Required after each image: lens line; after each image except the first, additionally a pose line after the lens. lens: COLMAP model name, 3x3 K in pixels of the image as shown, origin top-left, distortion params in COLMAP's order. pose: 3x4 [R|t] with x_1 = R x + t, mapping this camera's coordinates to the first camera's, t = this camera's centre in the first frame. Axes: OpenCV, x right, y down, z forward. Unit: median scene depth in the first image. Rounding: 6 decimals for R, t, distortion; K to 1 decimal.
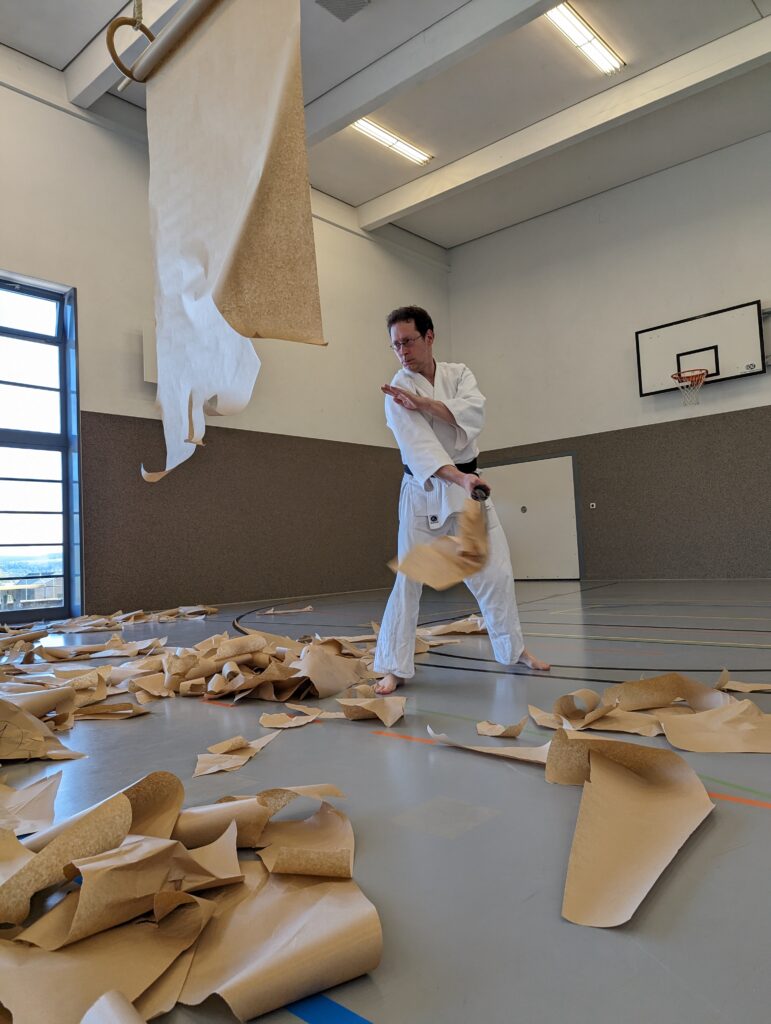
lens RADIAL K [[695.1, 0, 385.5], [0, 695.1, 512.0], [0, 0, 1]] dist [0.009545, -0.004453]
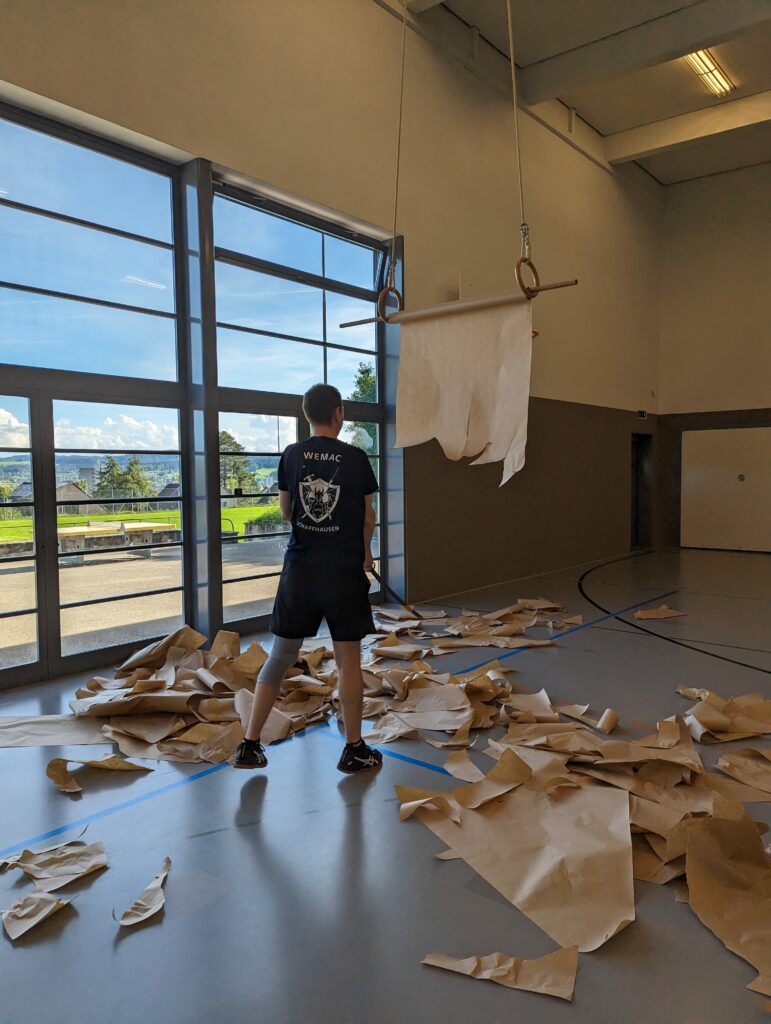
lens RADIAL K [[695.1, 0, 385.5], [0, 695.1, 512.0], [0, 0, 1]] dist [0.009545, -0.004453]
pose [[0.998416, 0.030623, 0.047196, -0.476735], [-0.036165, 0.991941, 0.121433, -0.079776], [-0.043097, -0.122948, 0.991477, 0.090430]]
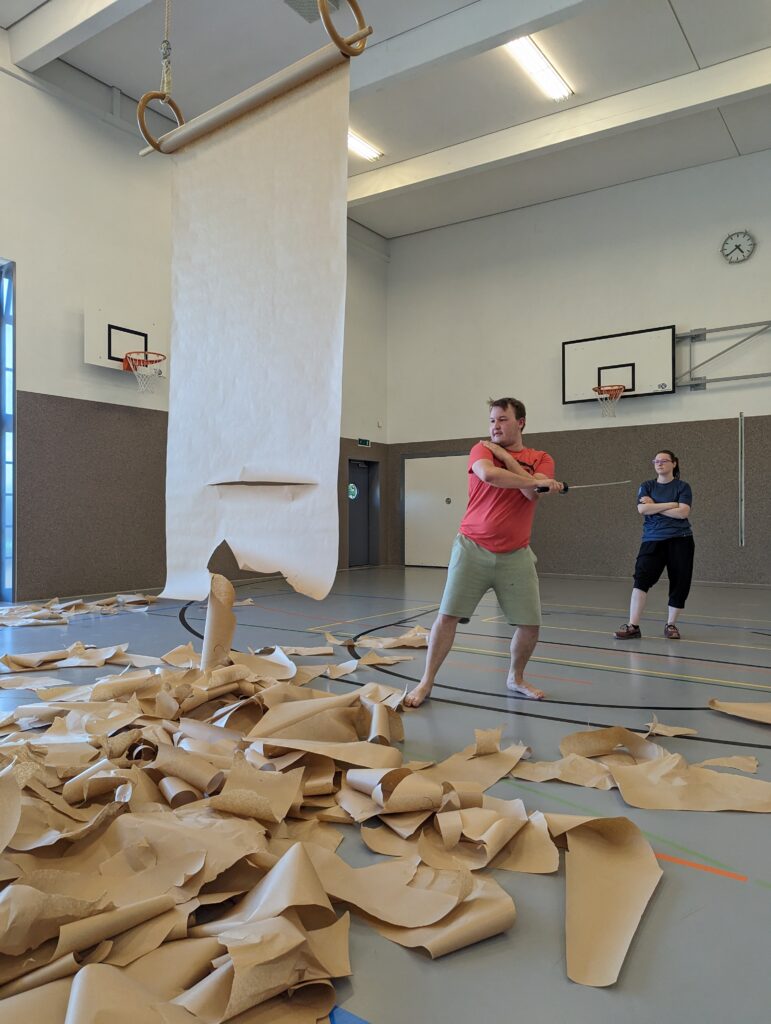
lens RADIAL K [[691.3, 0, 385.5], [0, 691.3, 512.0], [0, 0, 1]] dist [0.004473, -0.000425]
pose [[0.990370, 0.045163, 0.130869, -0.043834], [-0.052035, 0.997414, 0.049575, -0.048126], [-0.128292, -0.055908, 0.990159, -0.032600]]
